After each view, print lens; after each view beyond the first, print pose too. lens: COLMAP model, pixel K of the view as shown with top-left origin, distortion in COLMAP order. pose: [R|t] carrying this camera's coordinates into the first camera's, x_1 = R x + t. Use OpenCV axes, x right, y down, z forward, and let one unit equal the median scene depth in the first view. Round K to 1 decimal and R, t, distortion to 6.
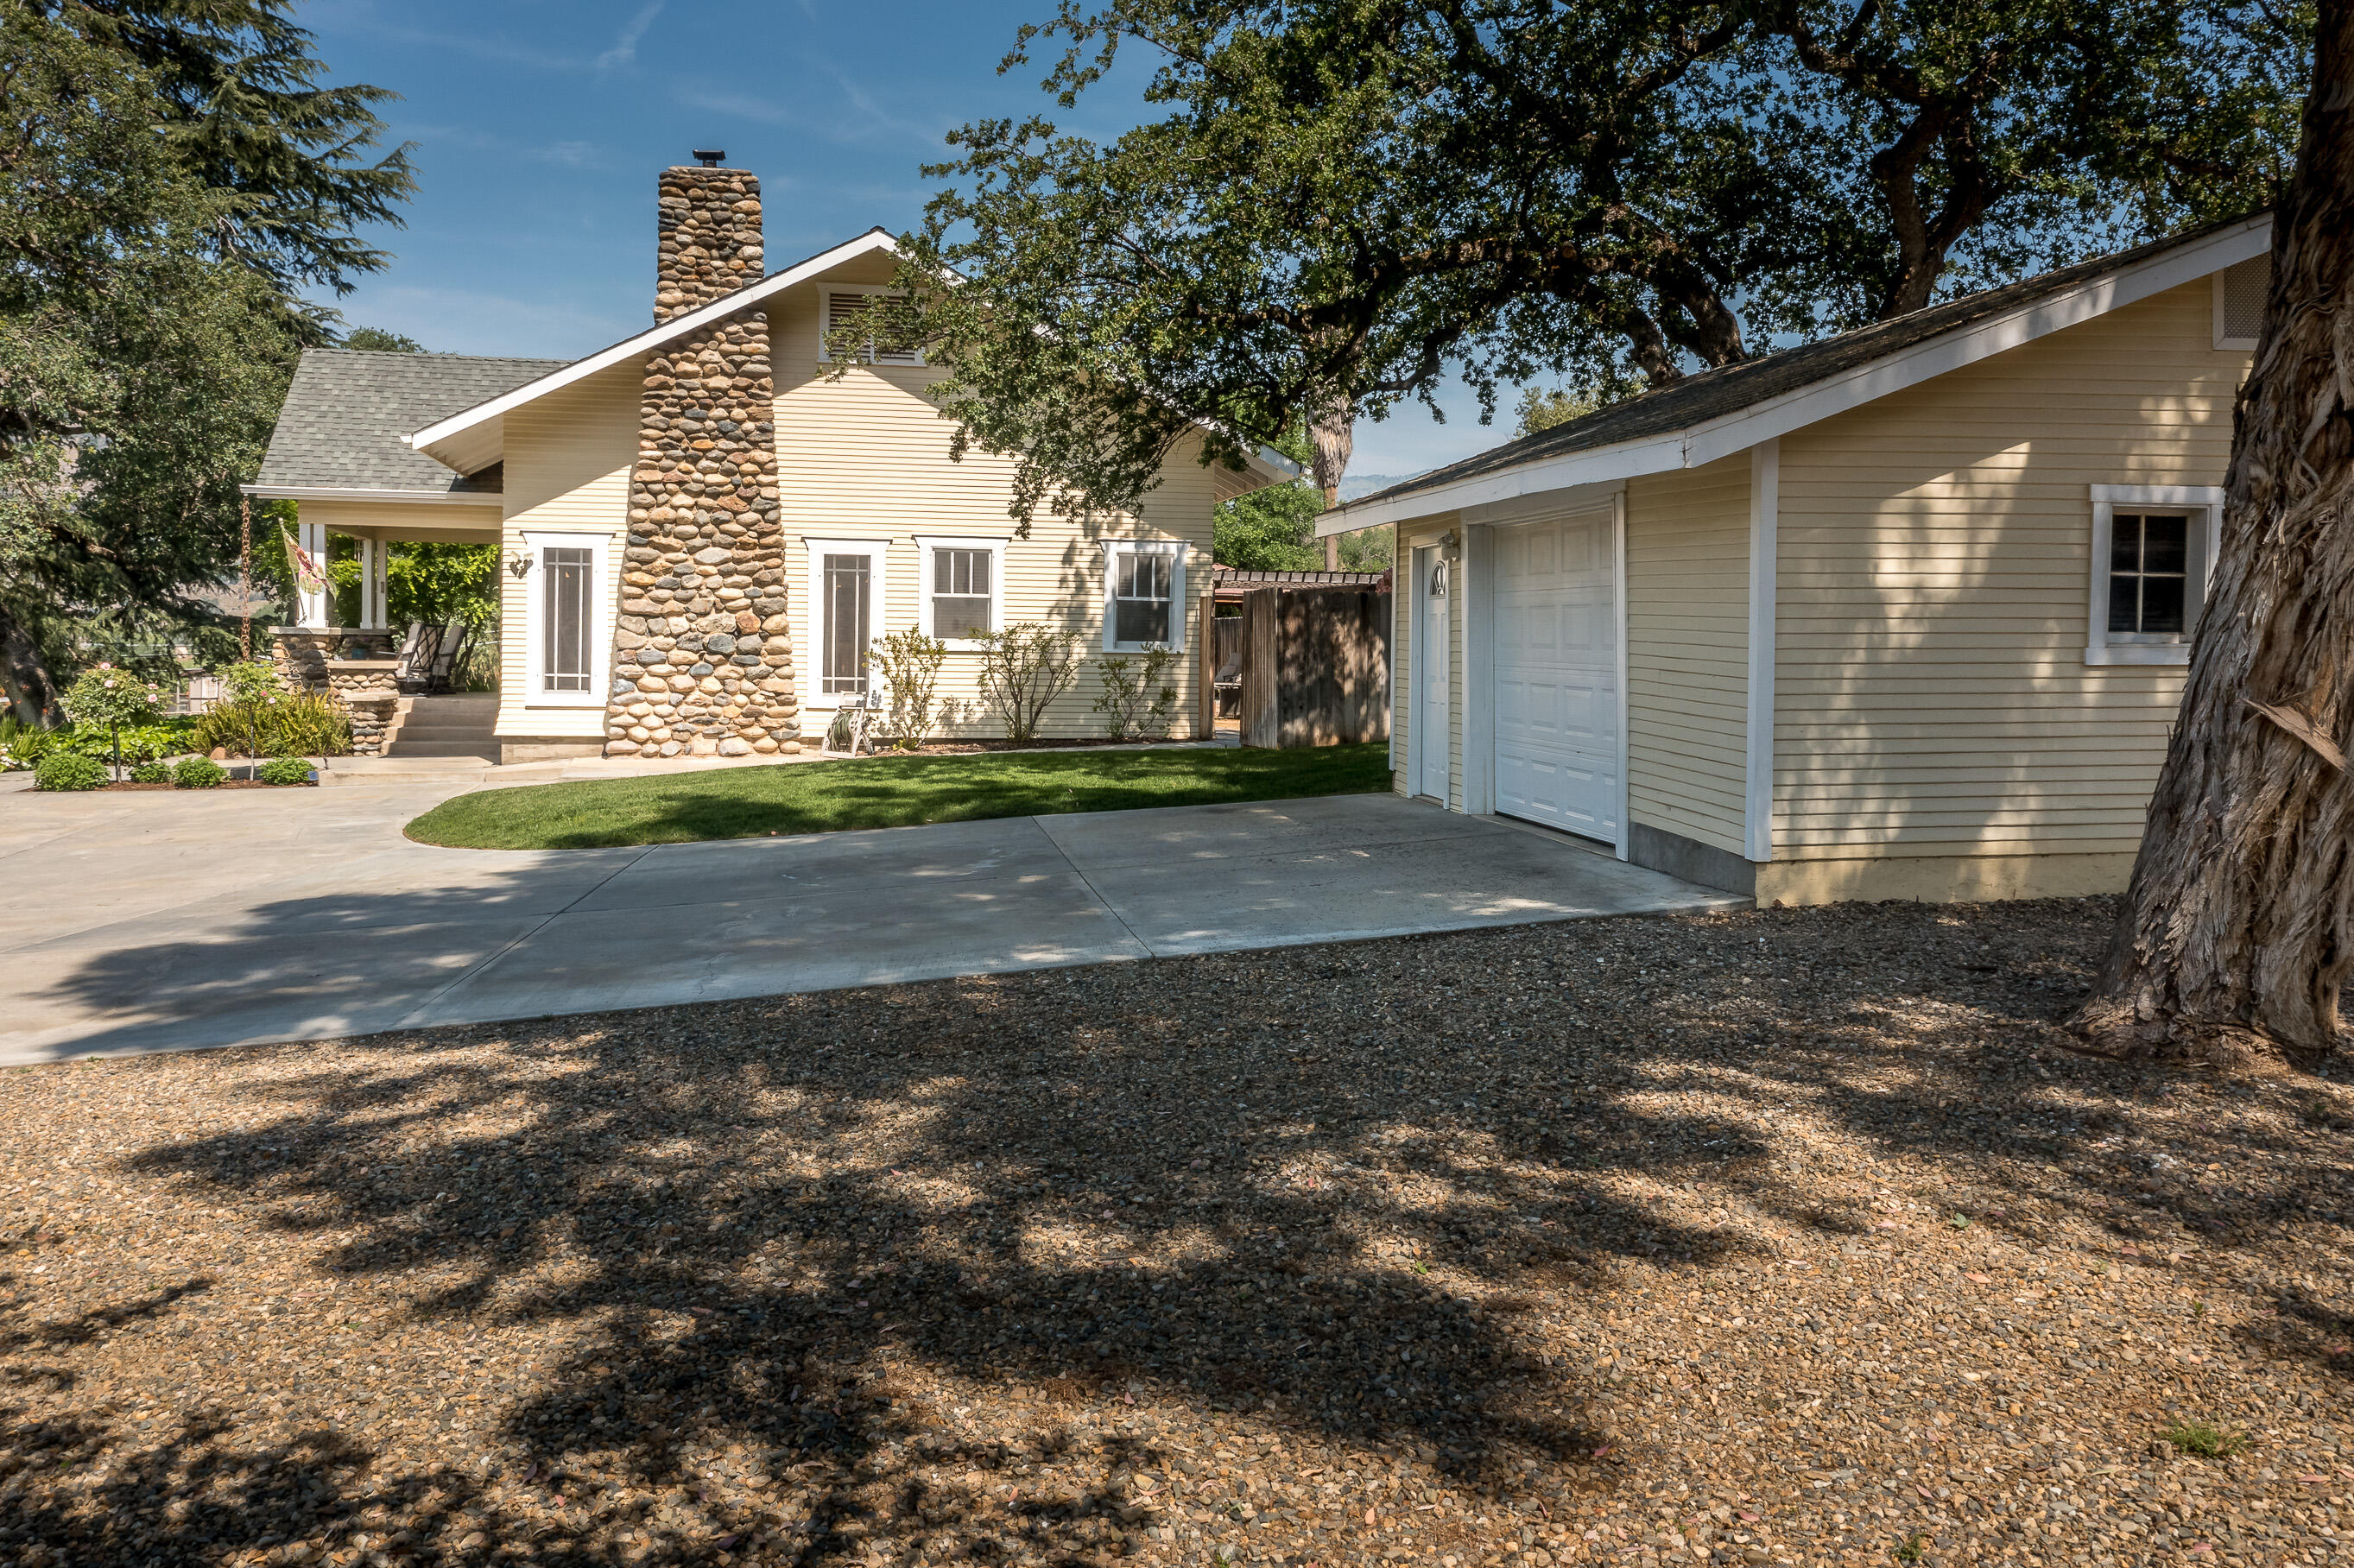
lens RADIAL K [[1955.1, 0, 1168.0], [0, 1955.1, 701.8], [0, 0, 1]] dist [-0.012789, -0.000463]
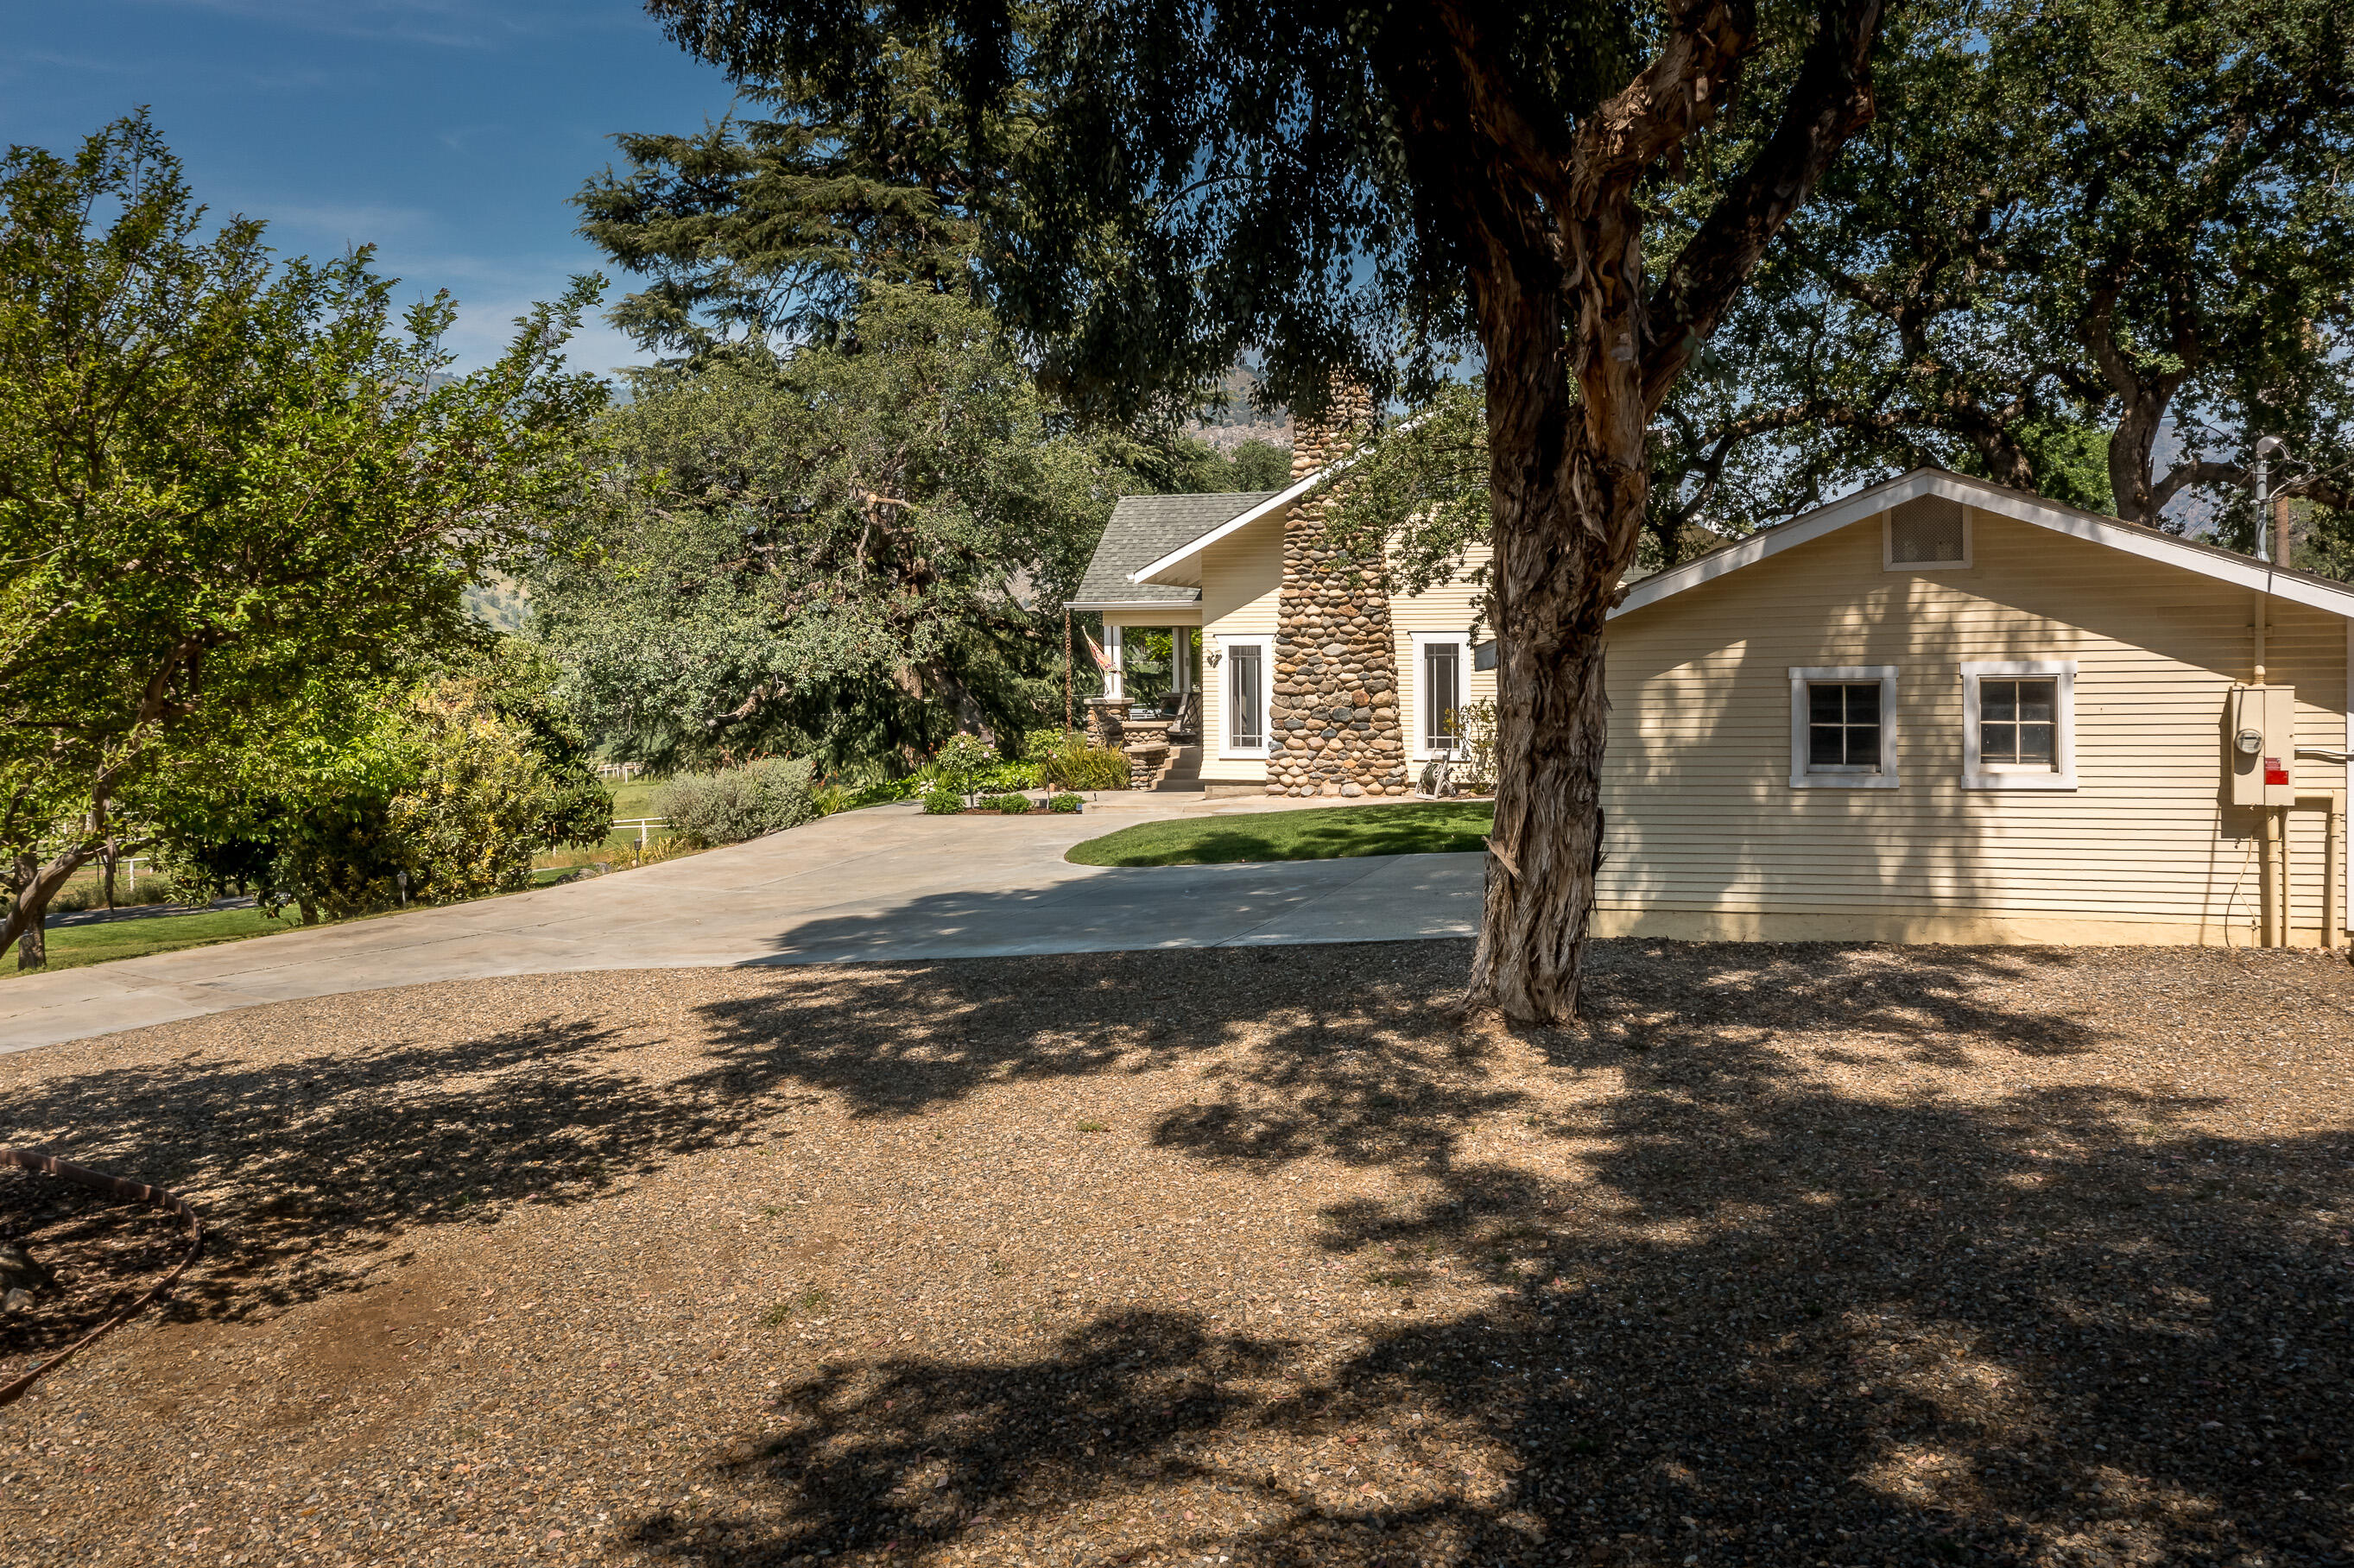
lens RADIAL K [[1878.2, 0, 1177.0], [0, 1878.2, 784.0], [0, 0, 1]] dist [-0.007732, 0.007551]
pose [[0.870881, 0.011385, -0.491363, 0.316269], [0.009503, 0.999155, 0.039994, -0.034544], [0.491403, -0.039499, 0.870036, -0.198881]]
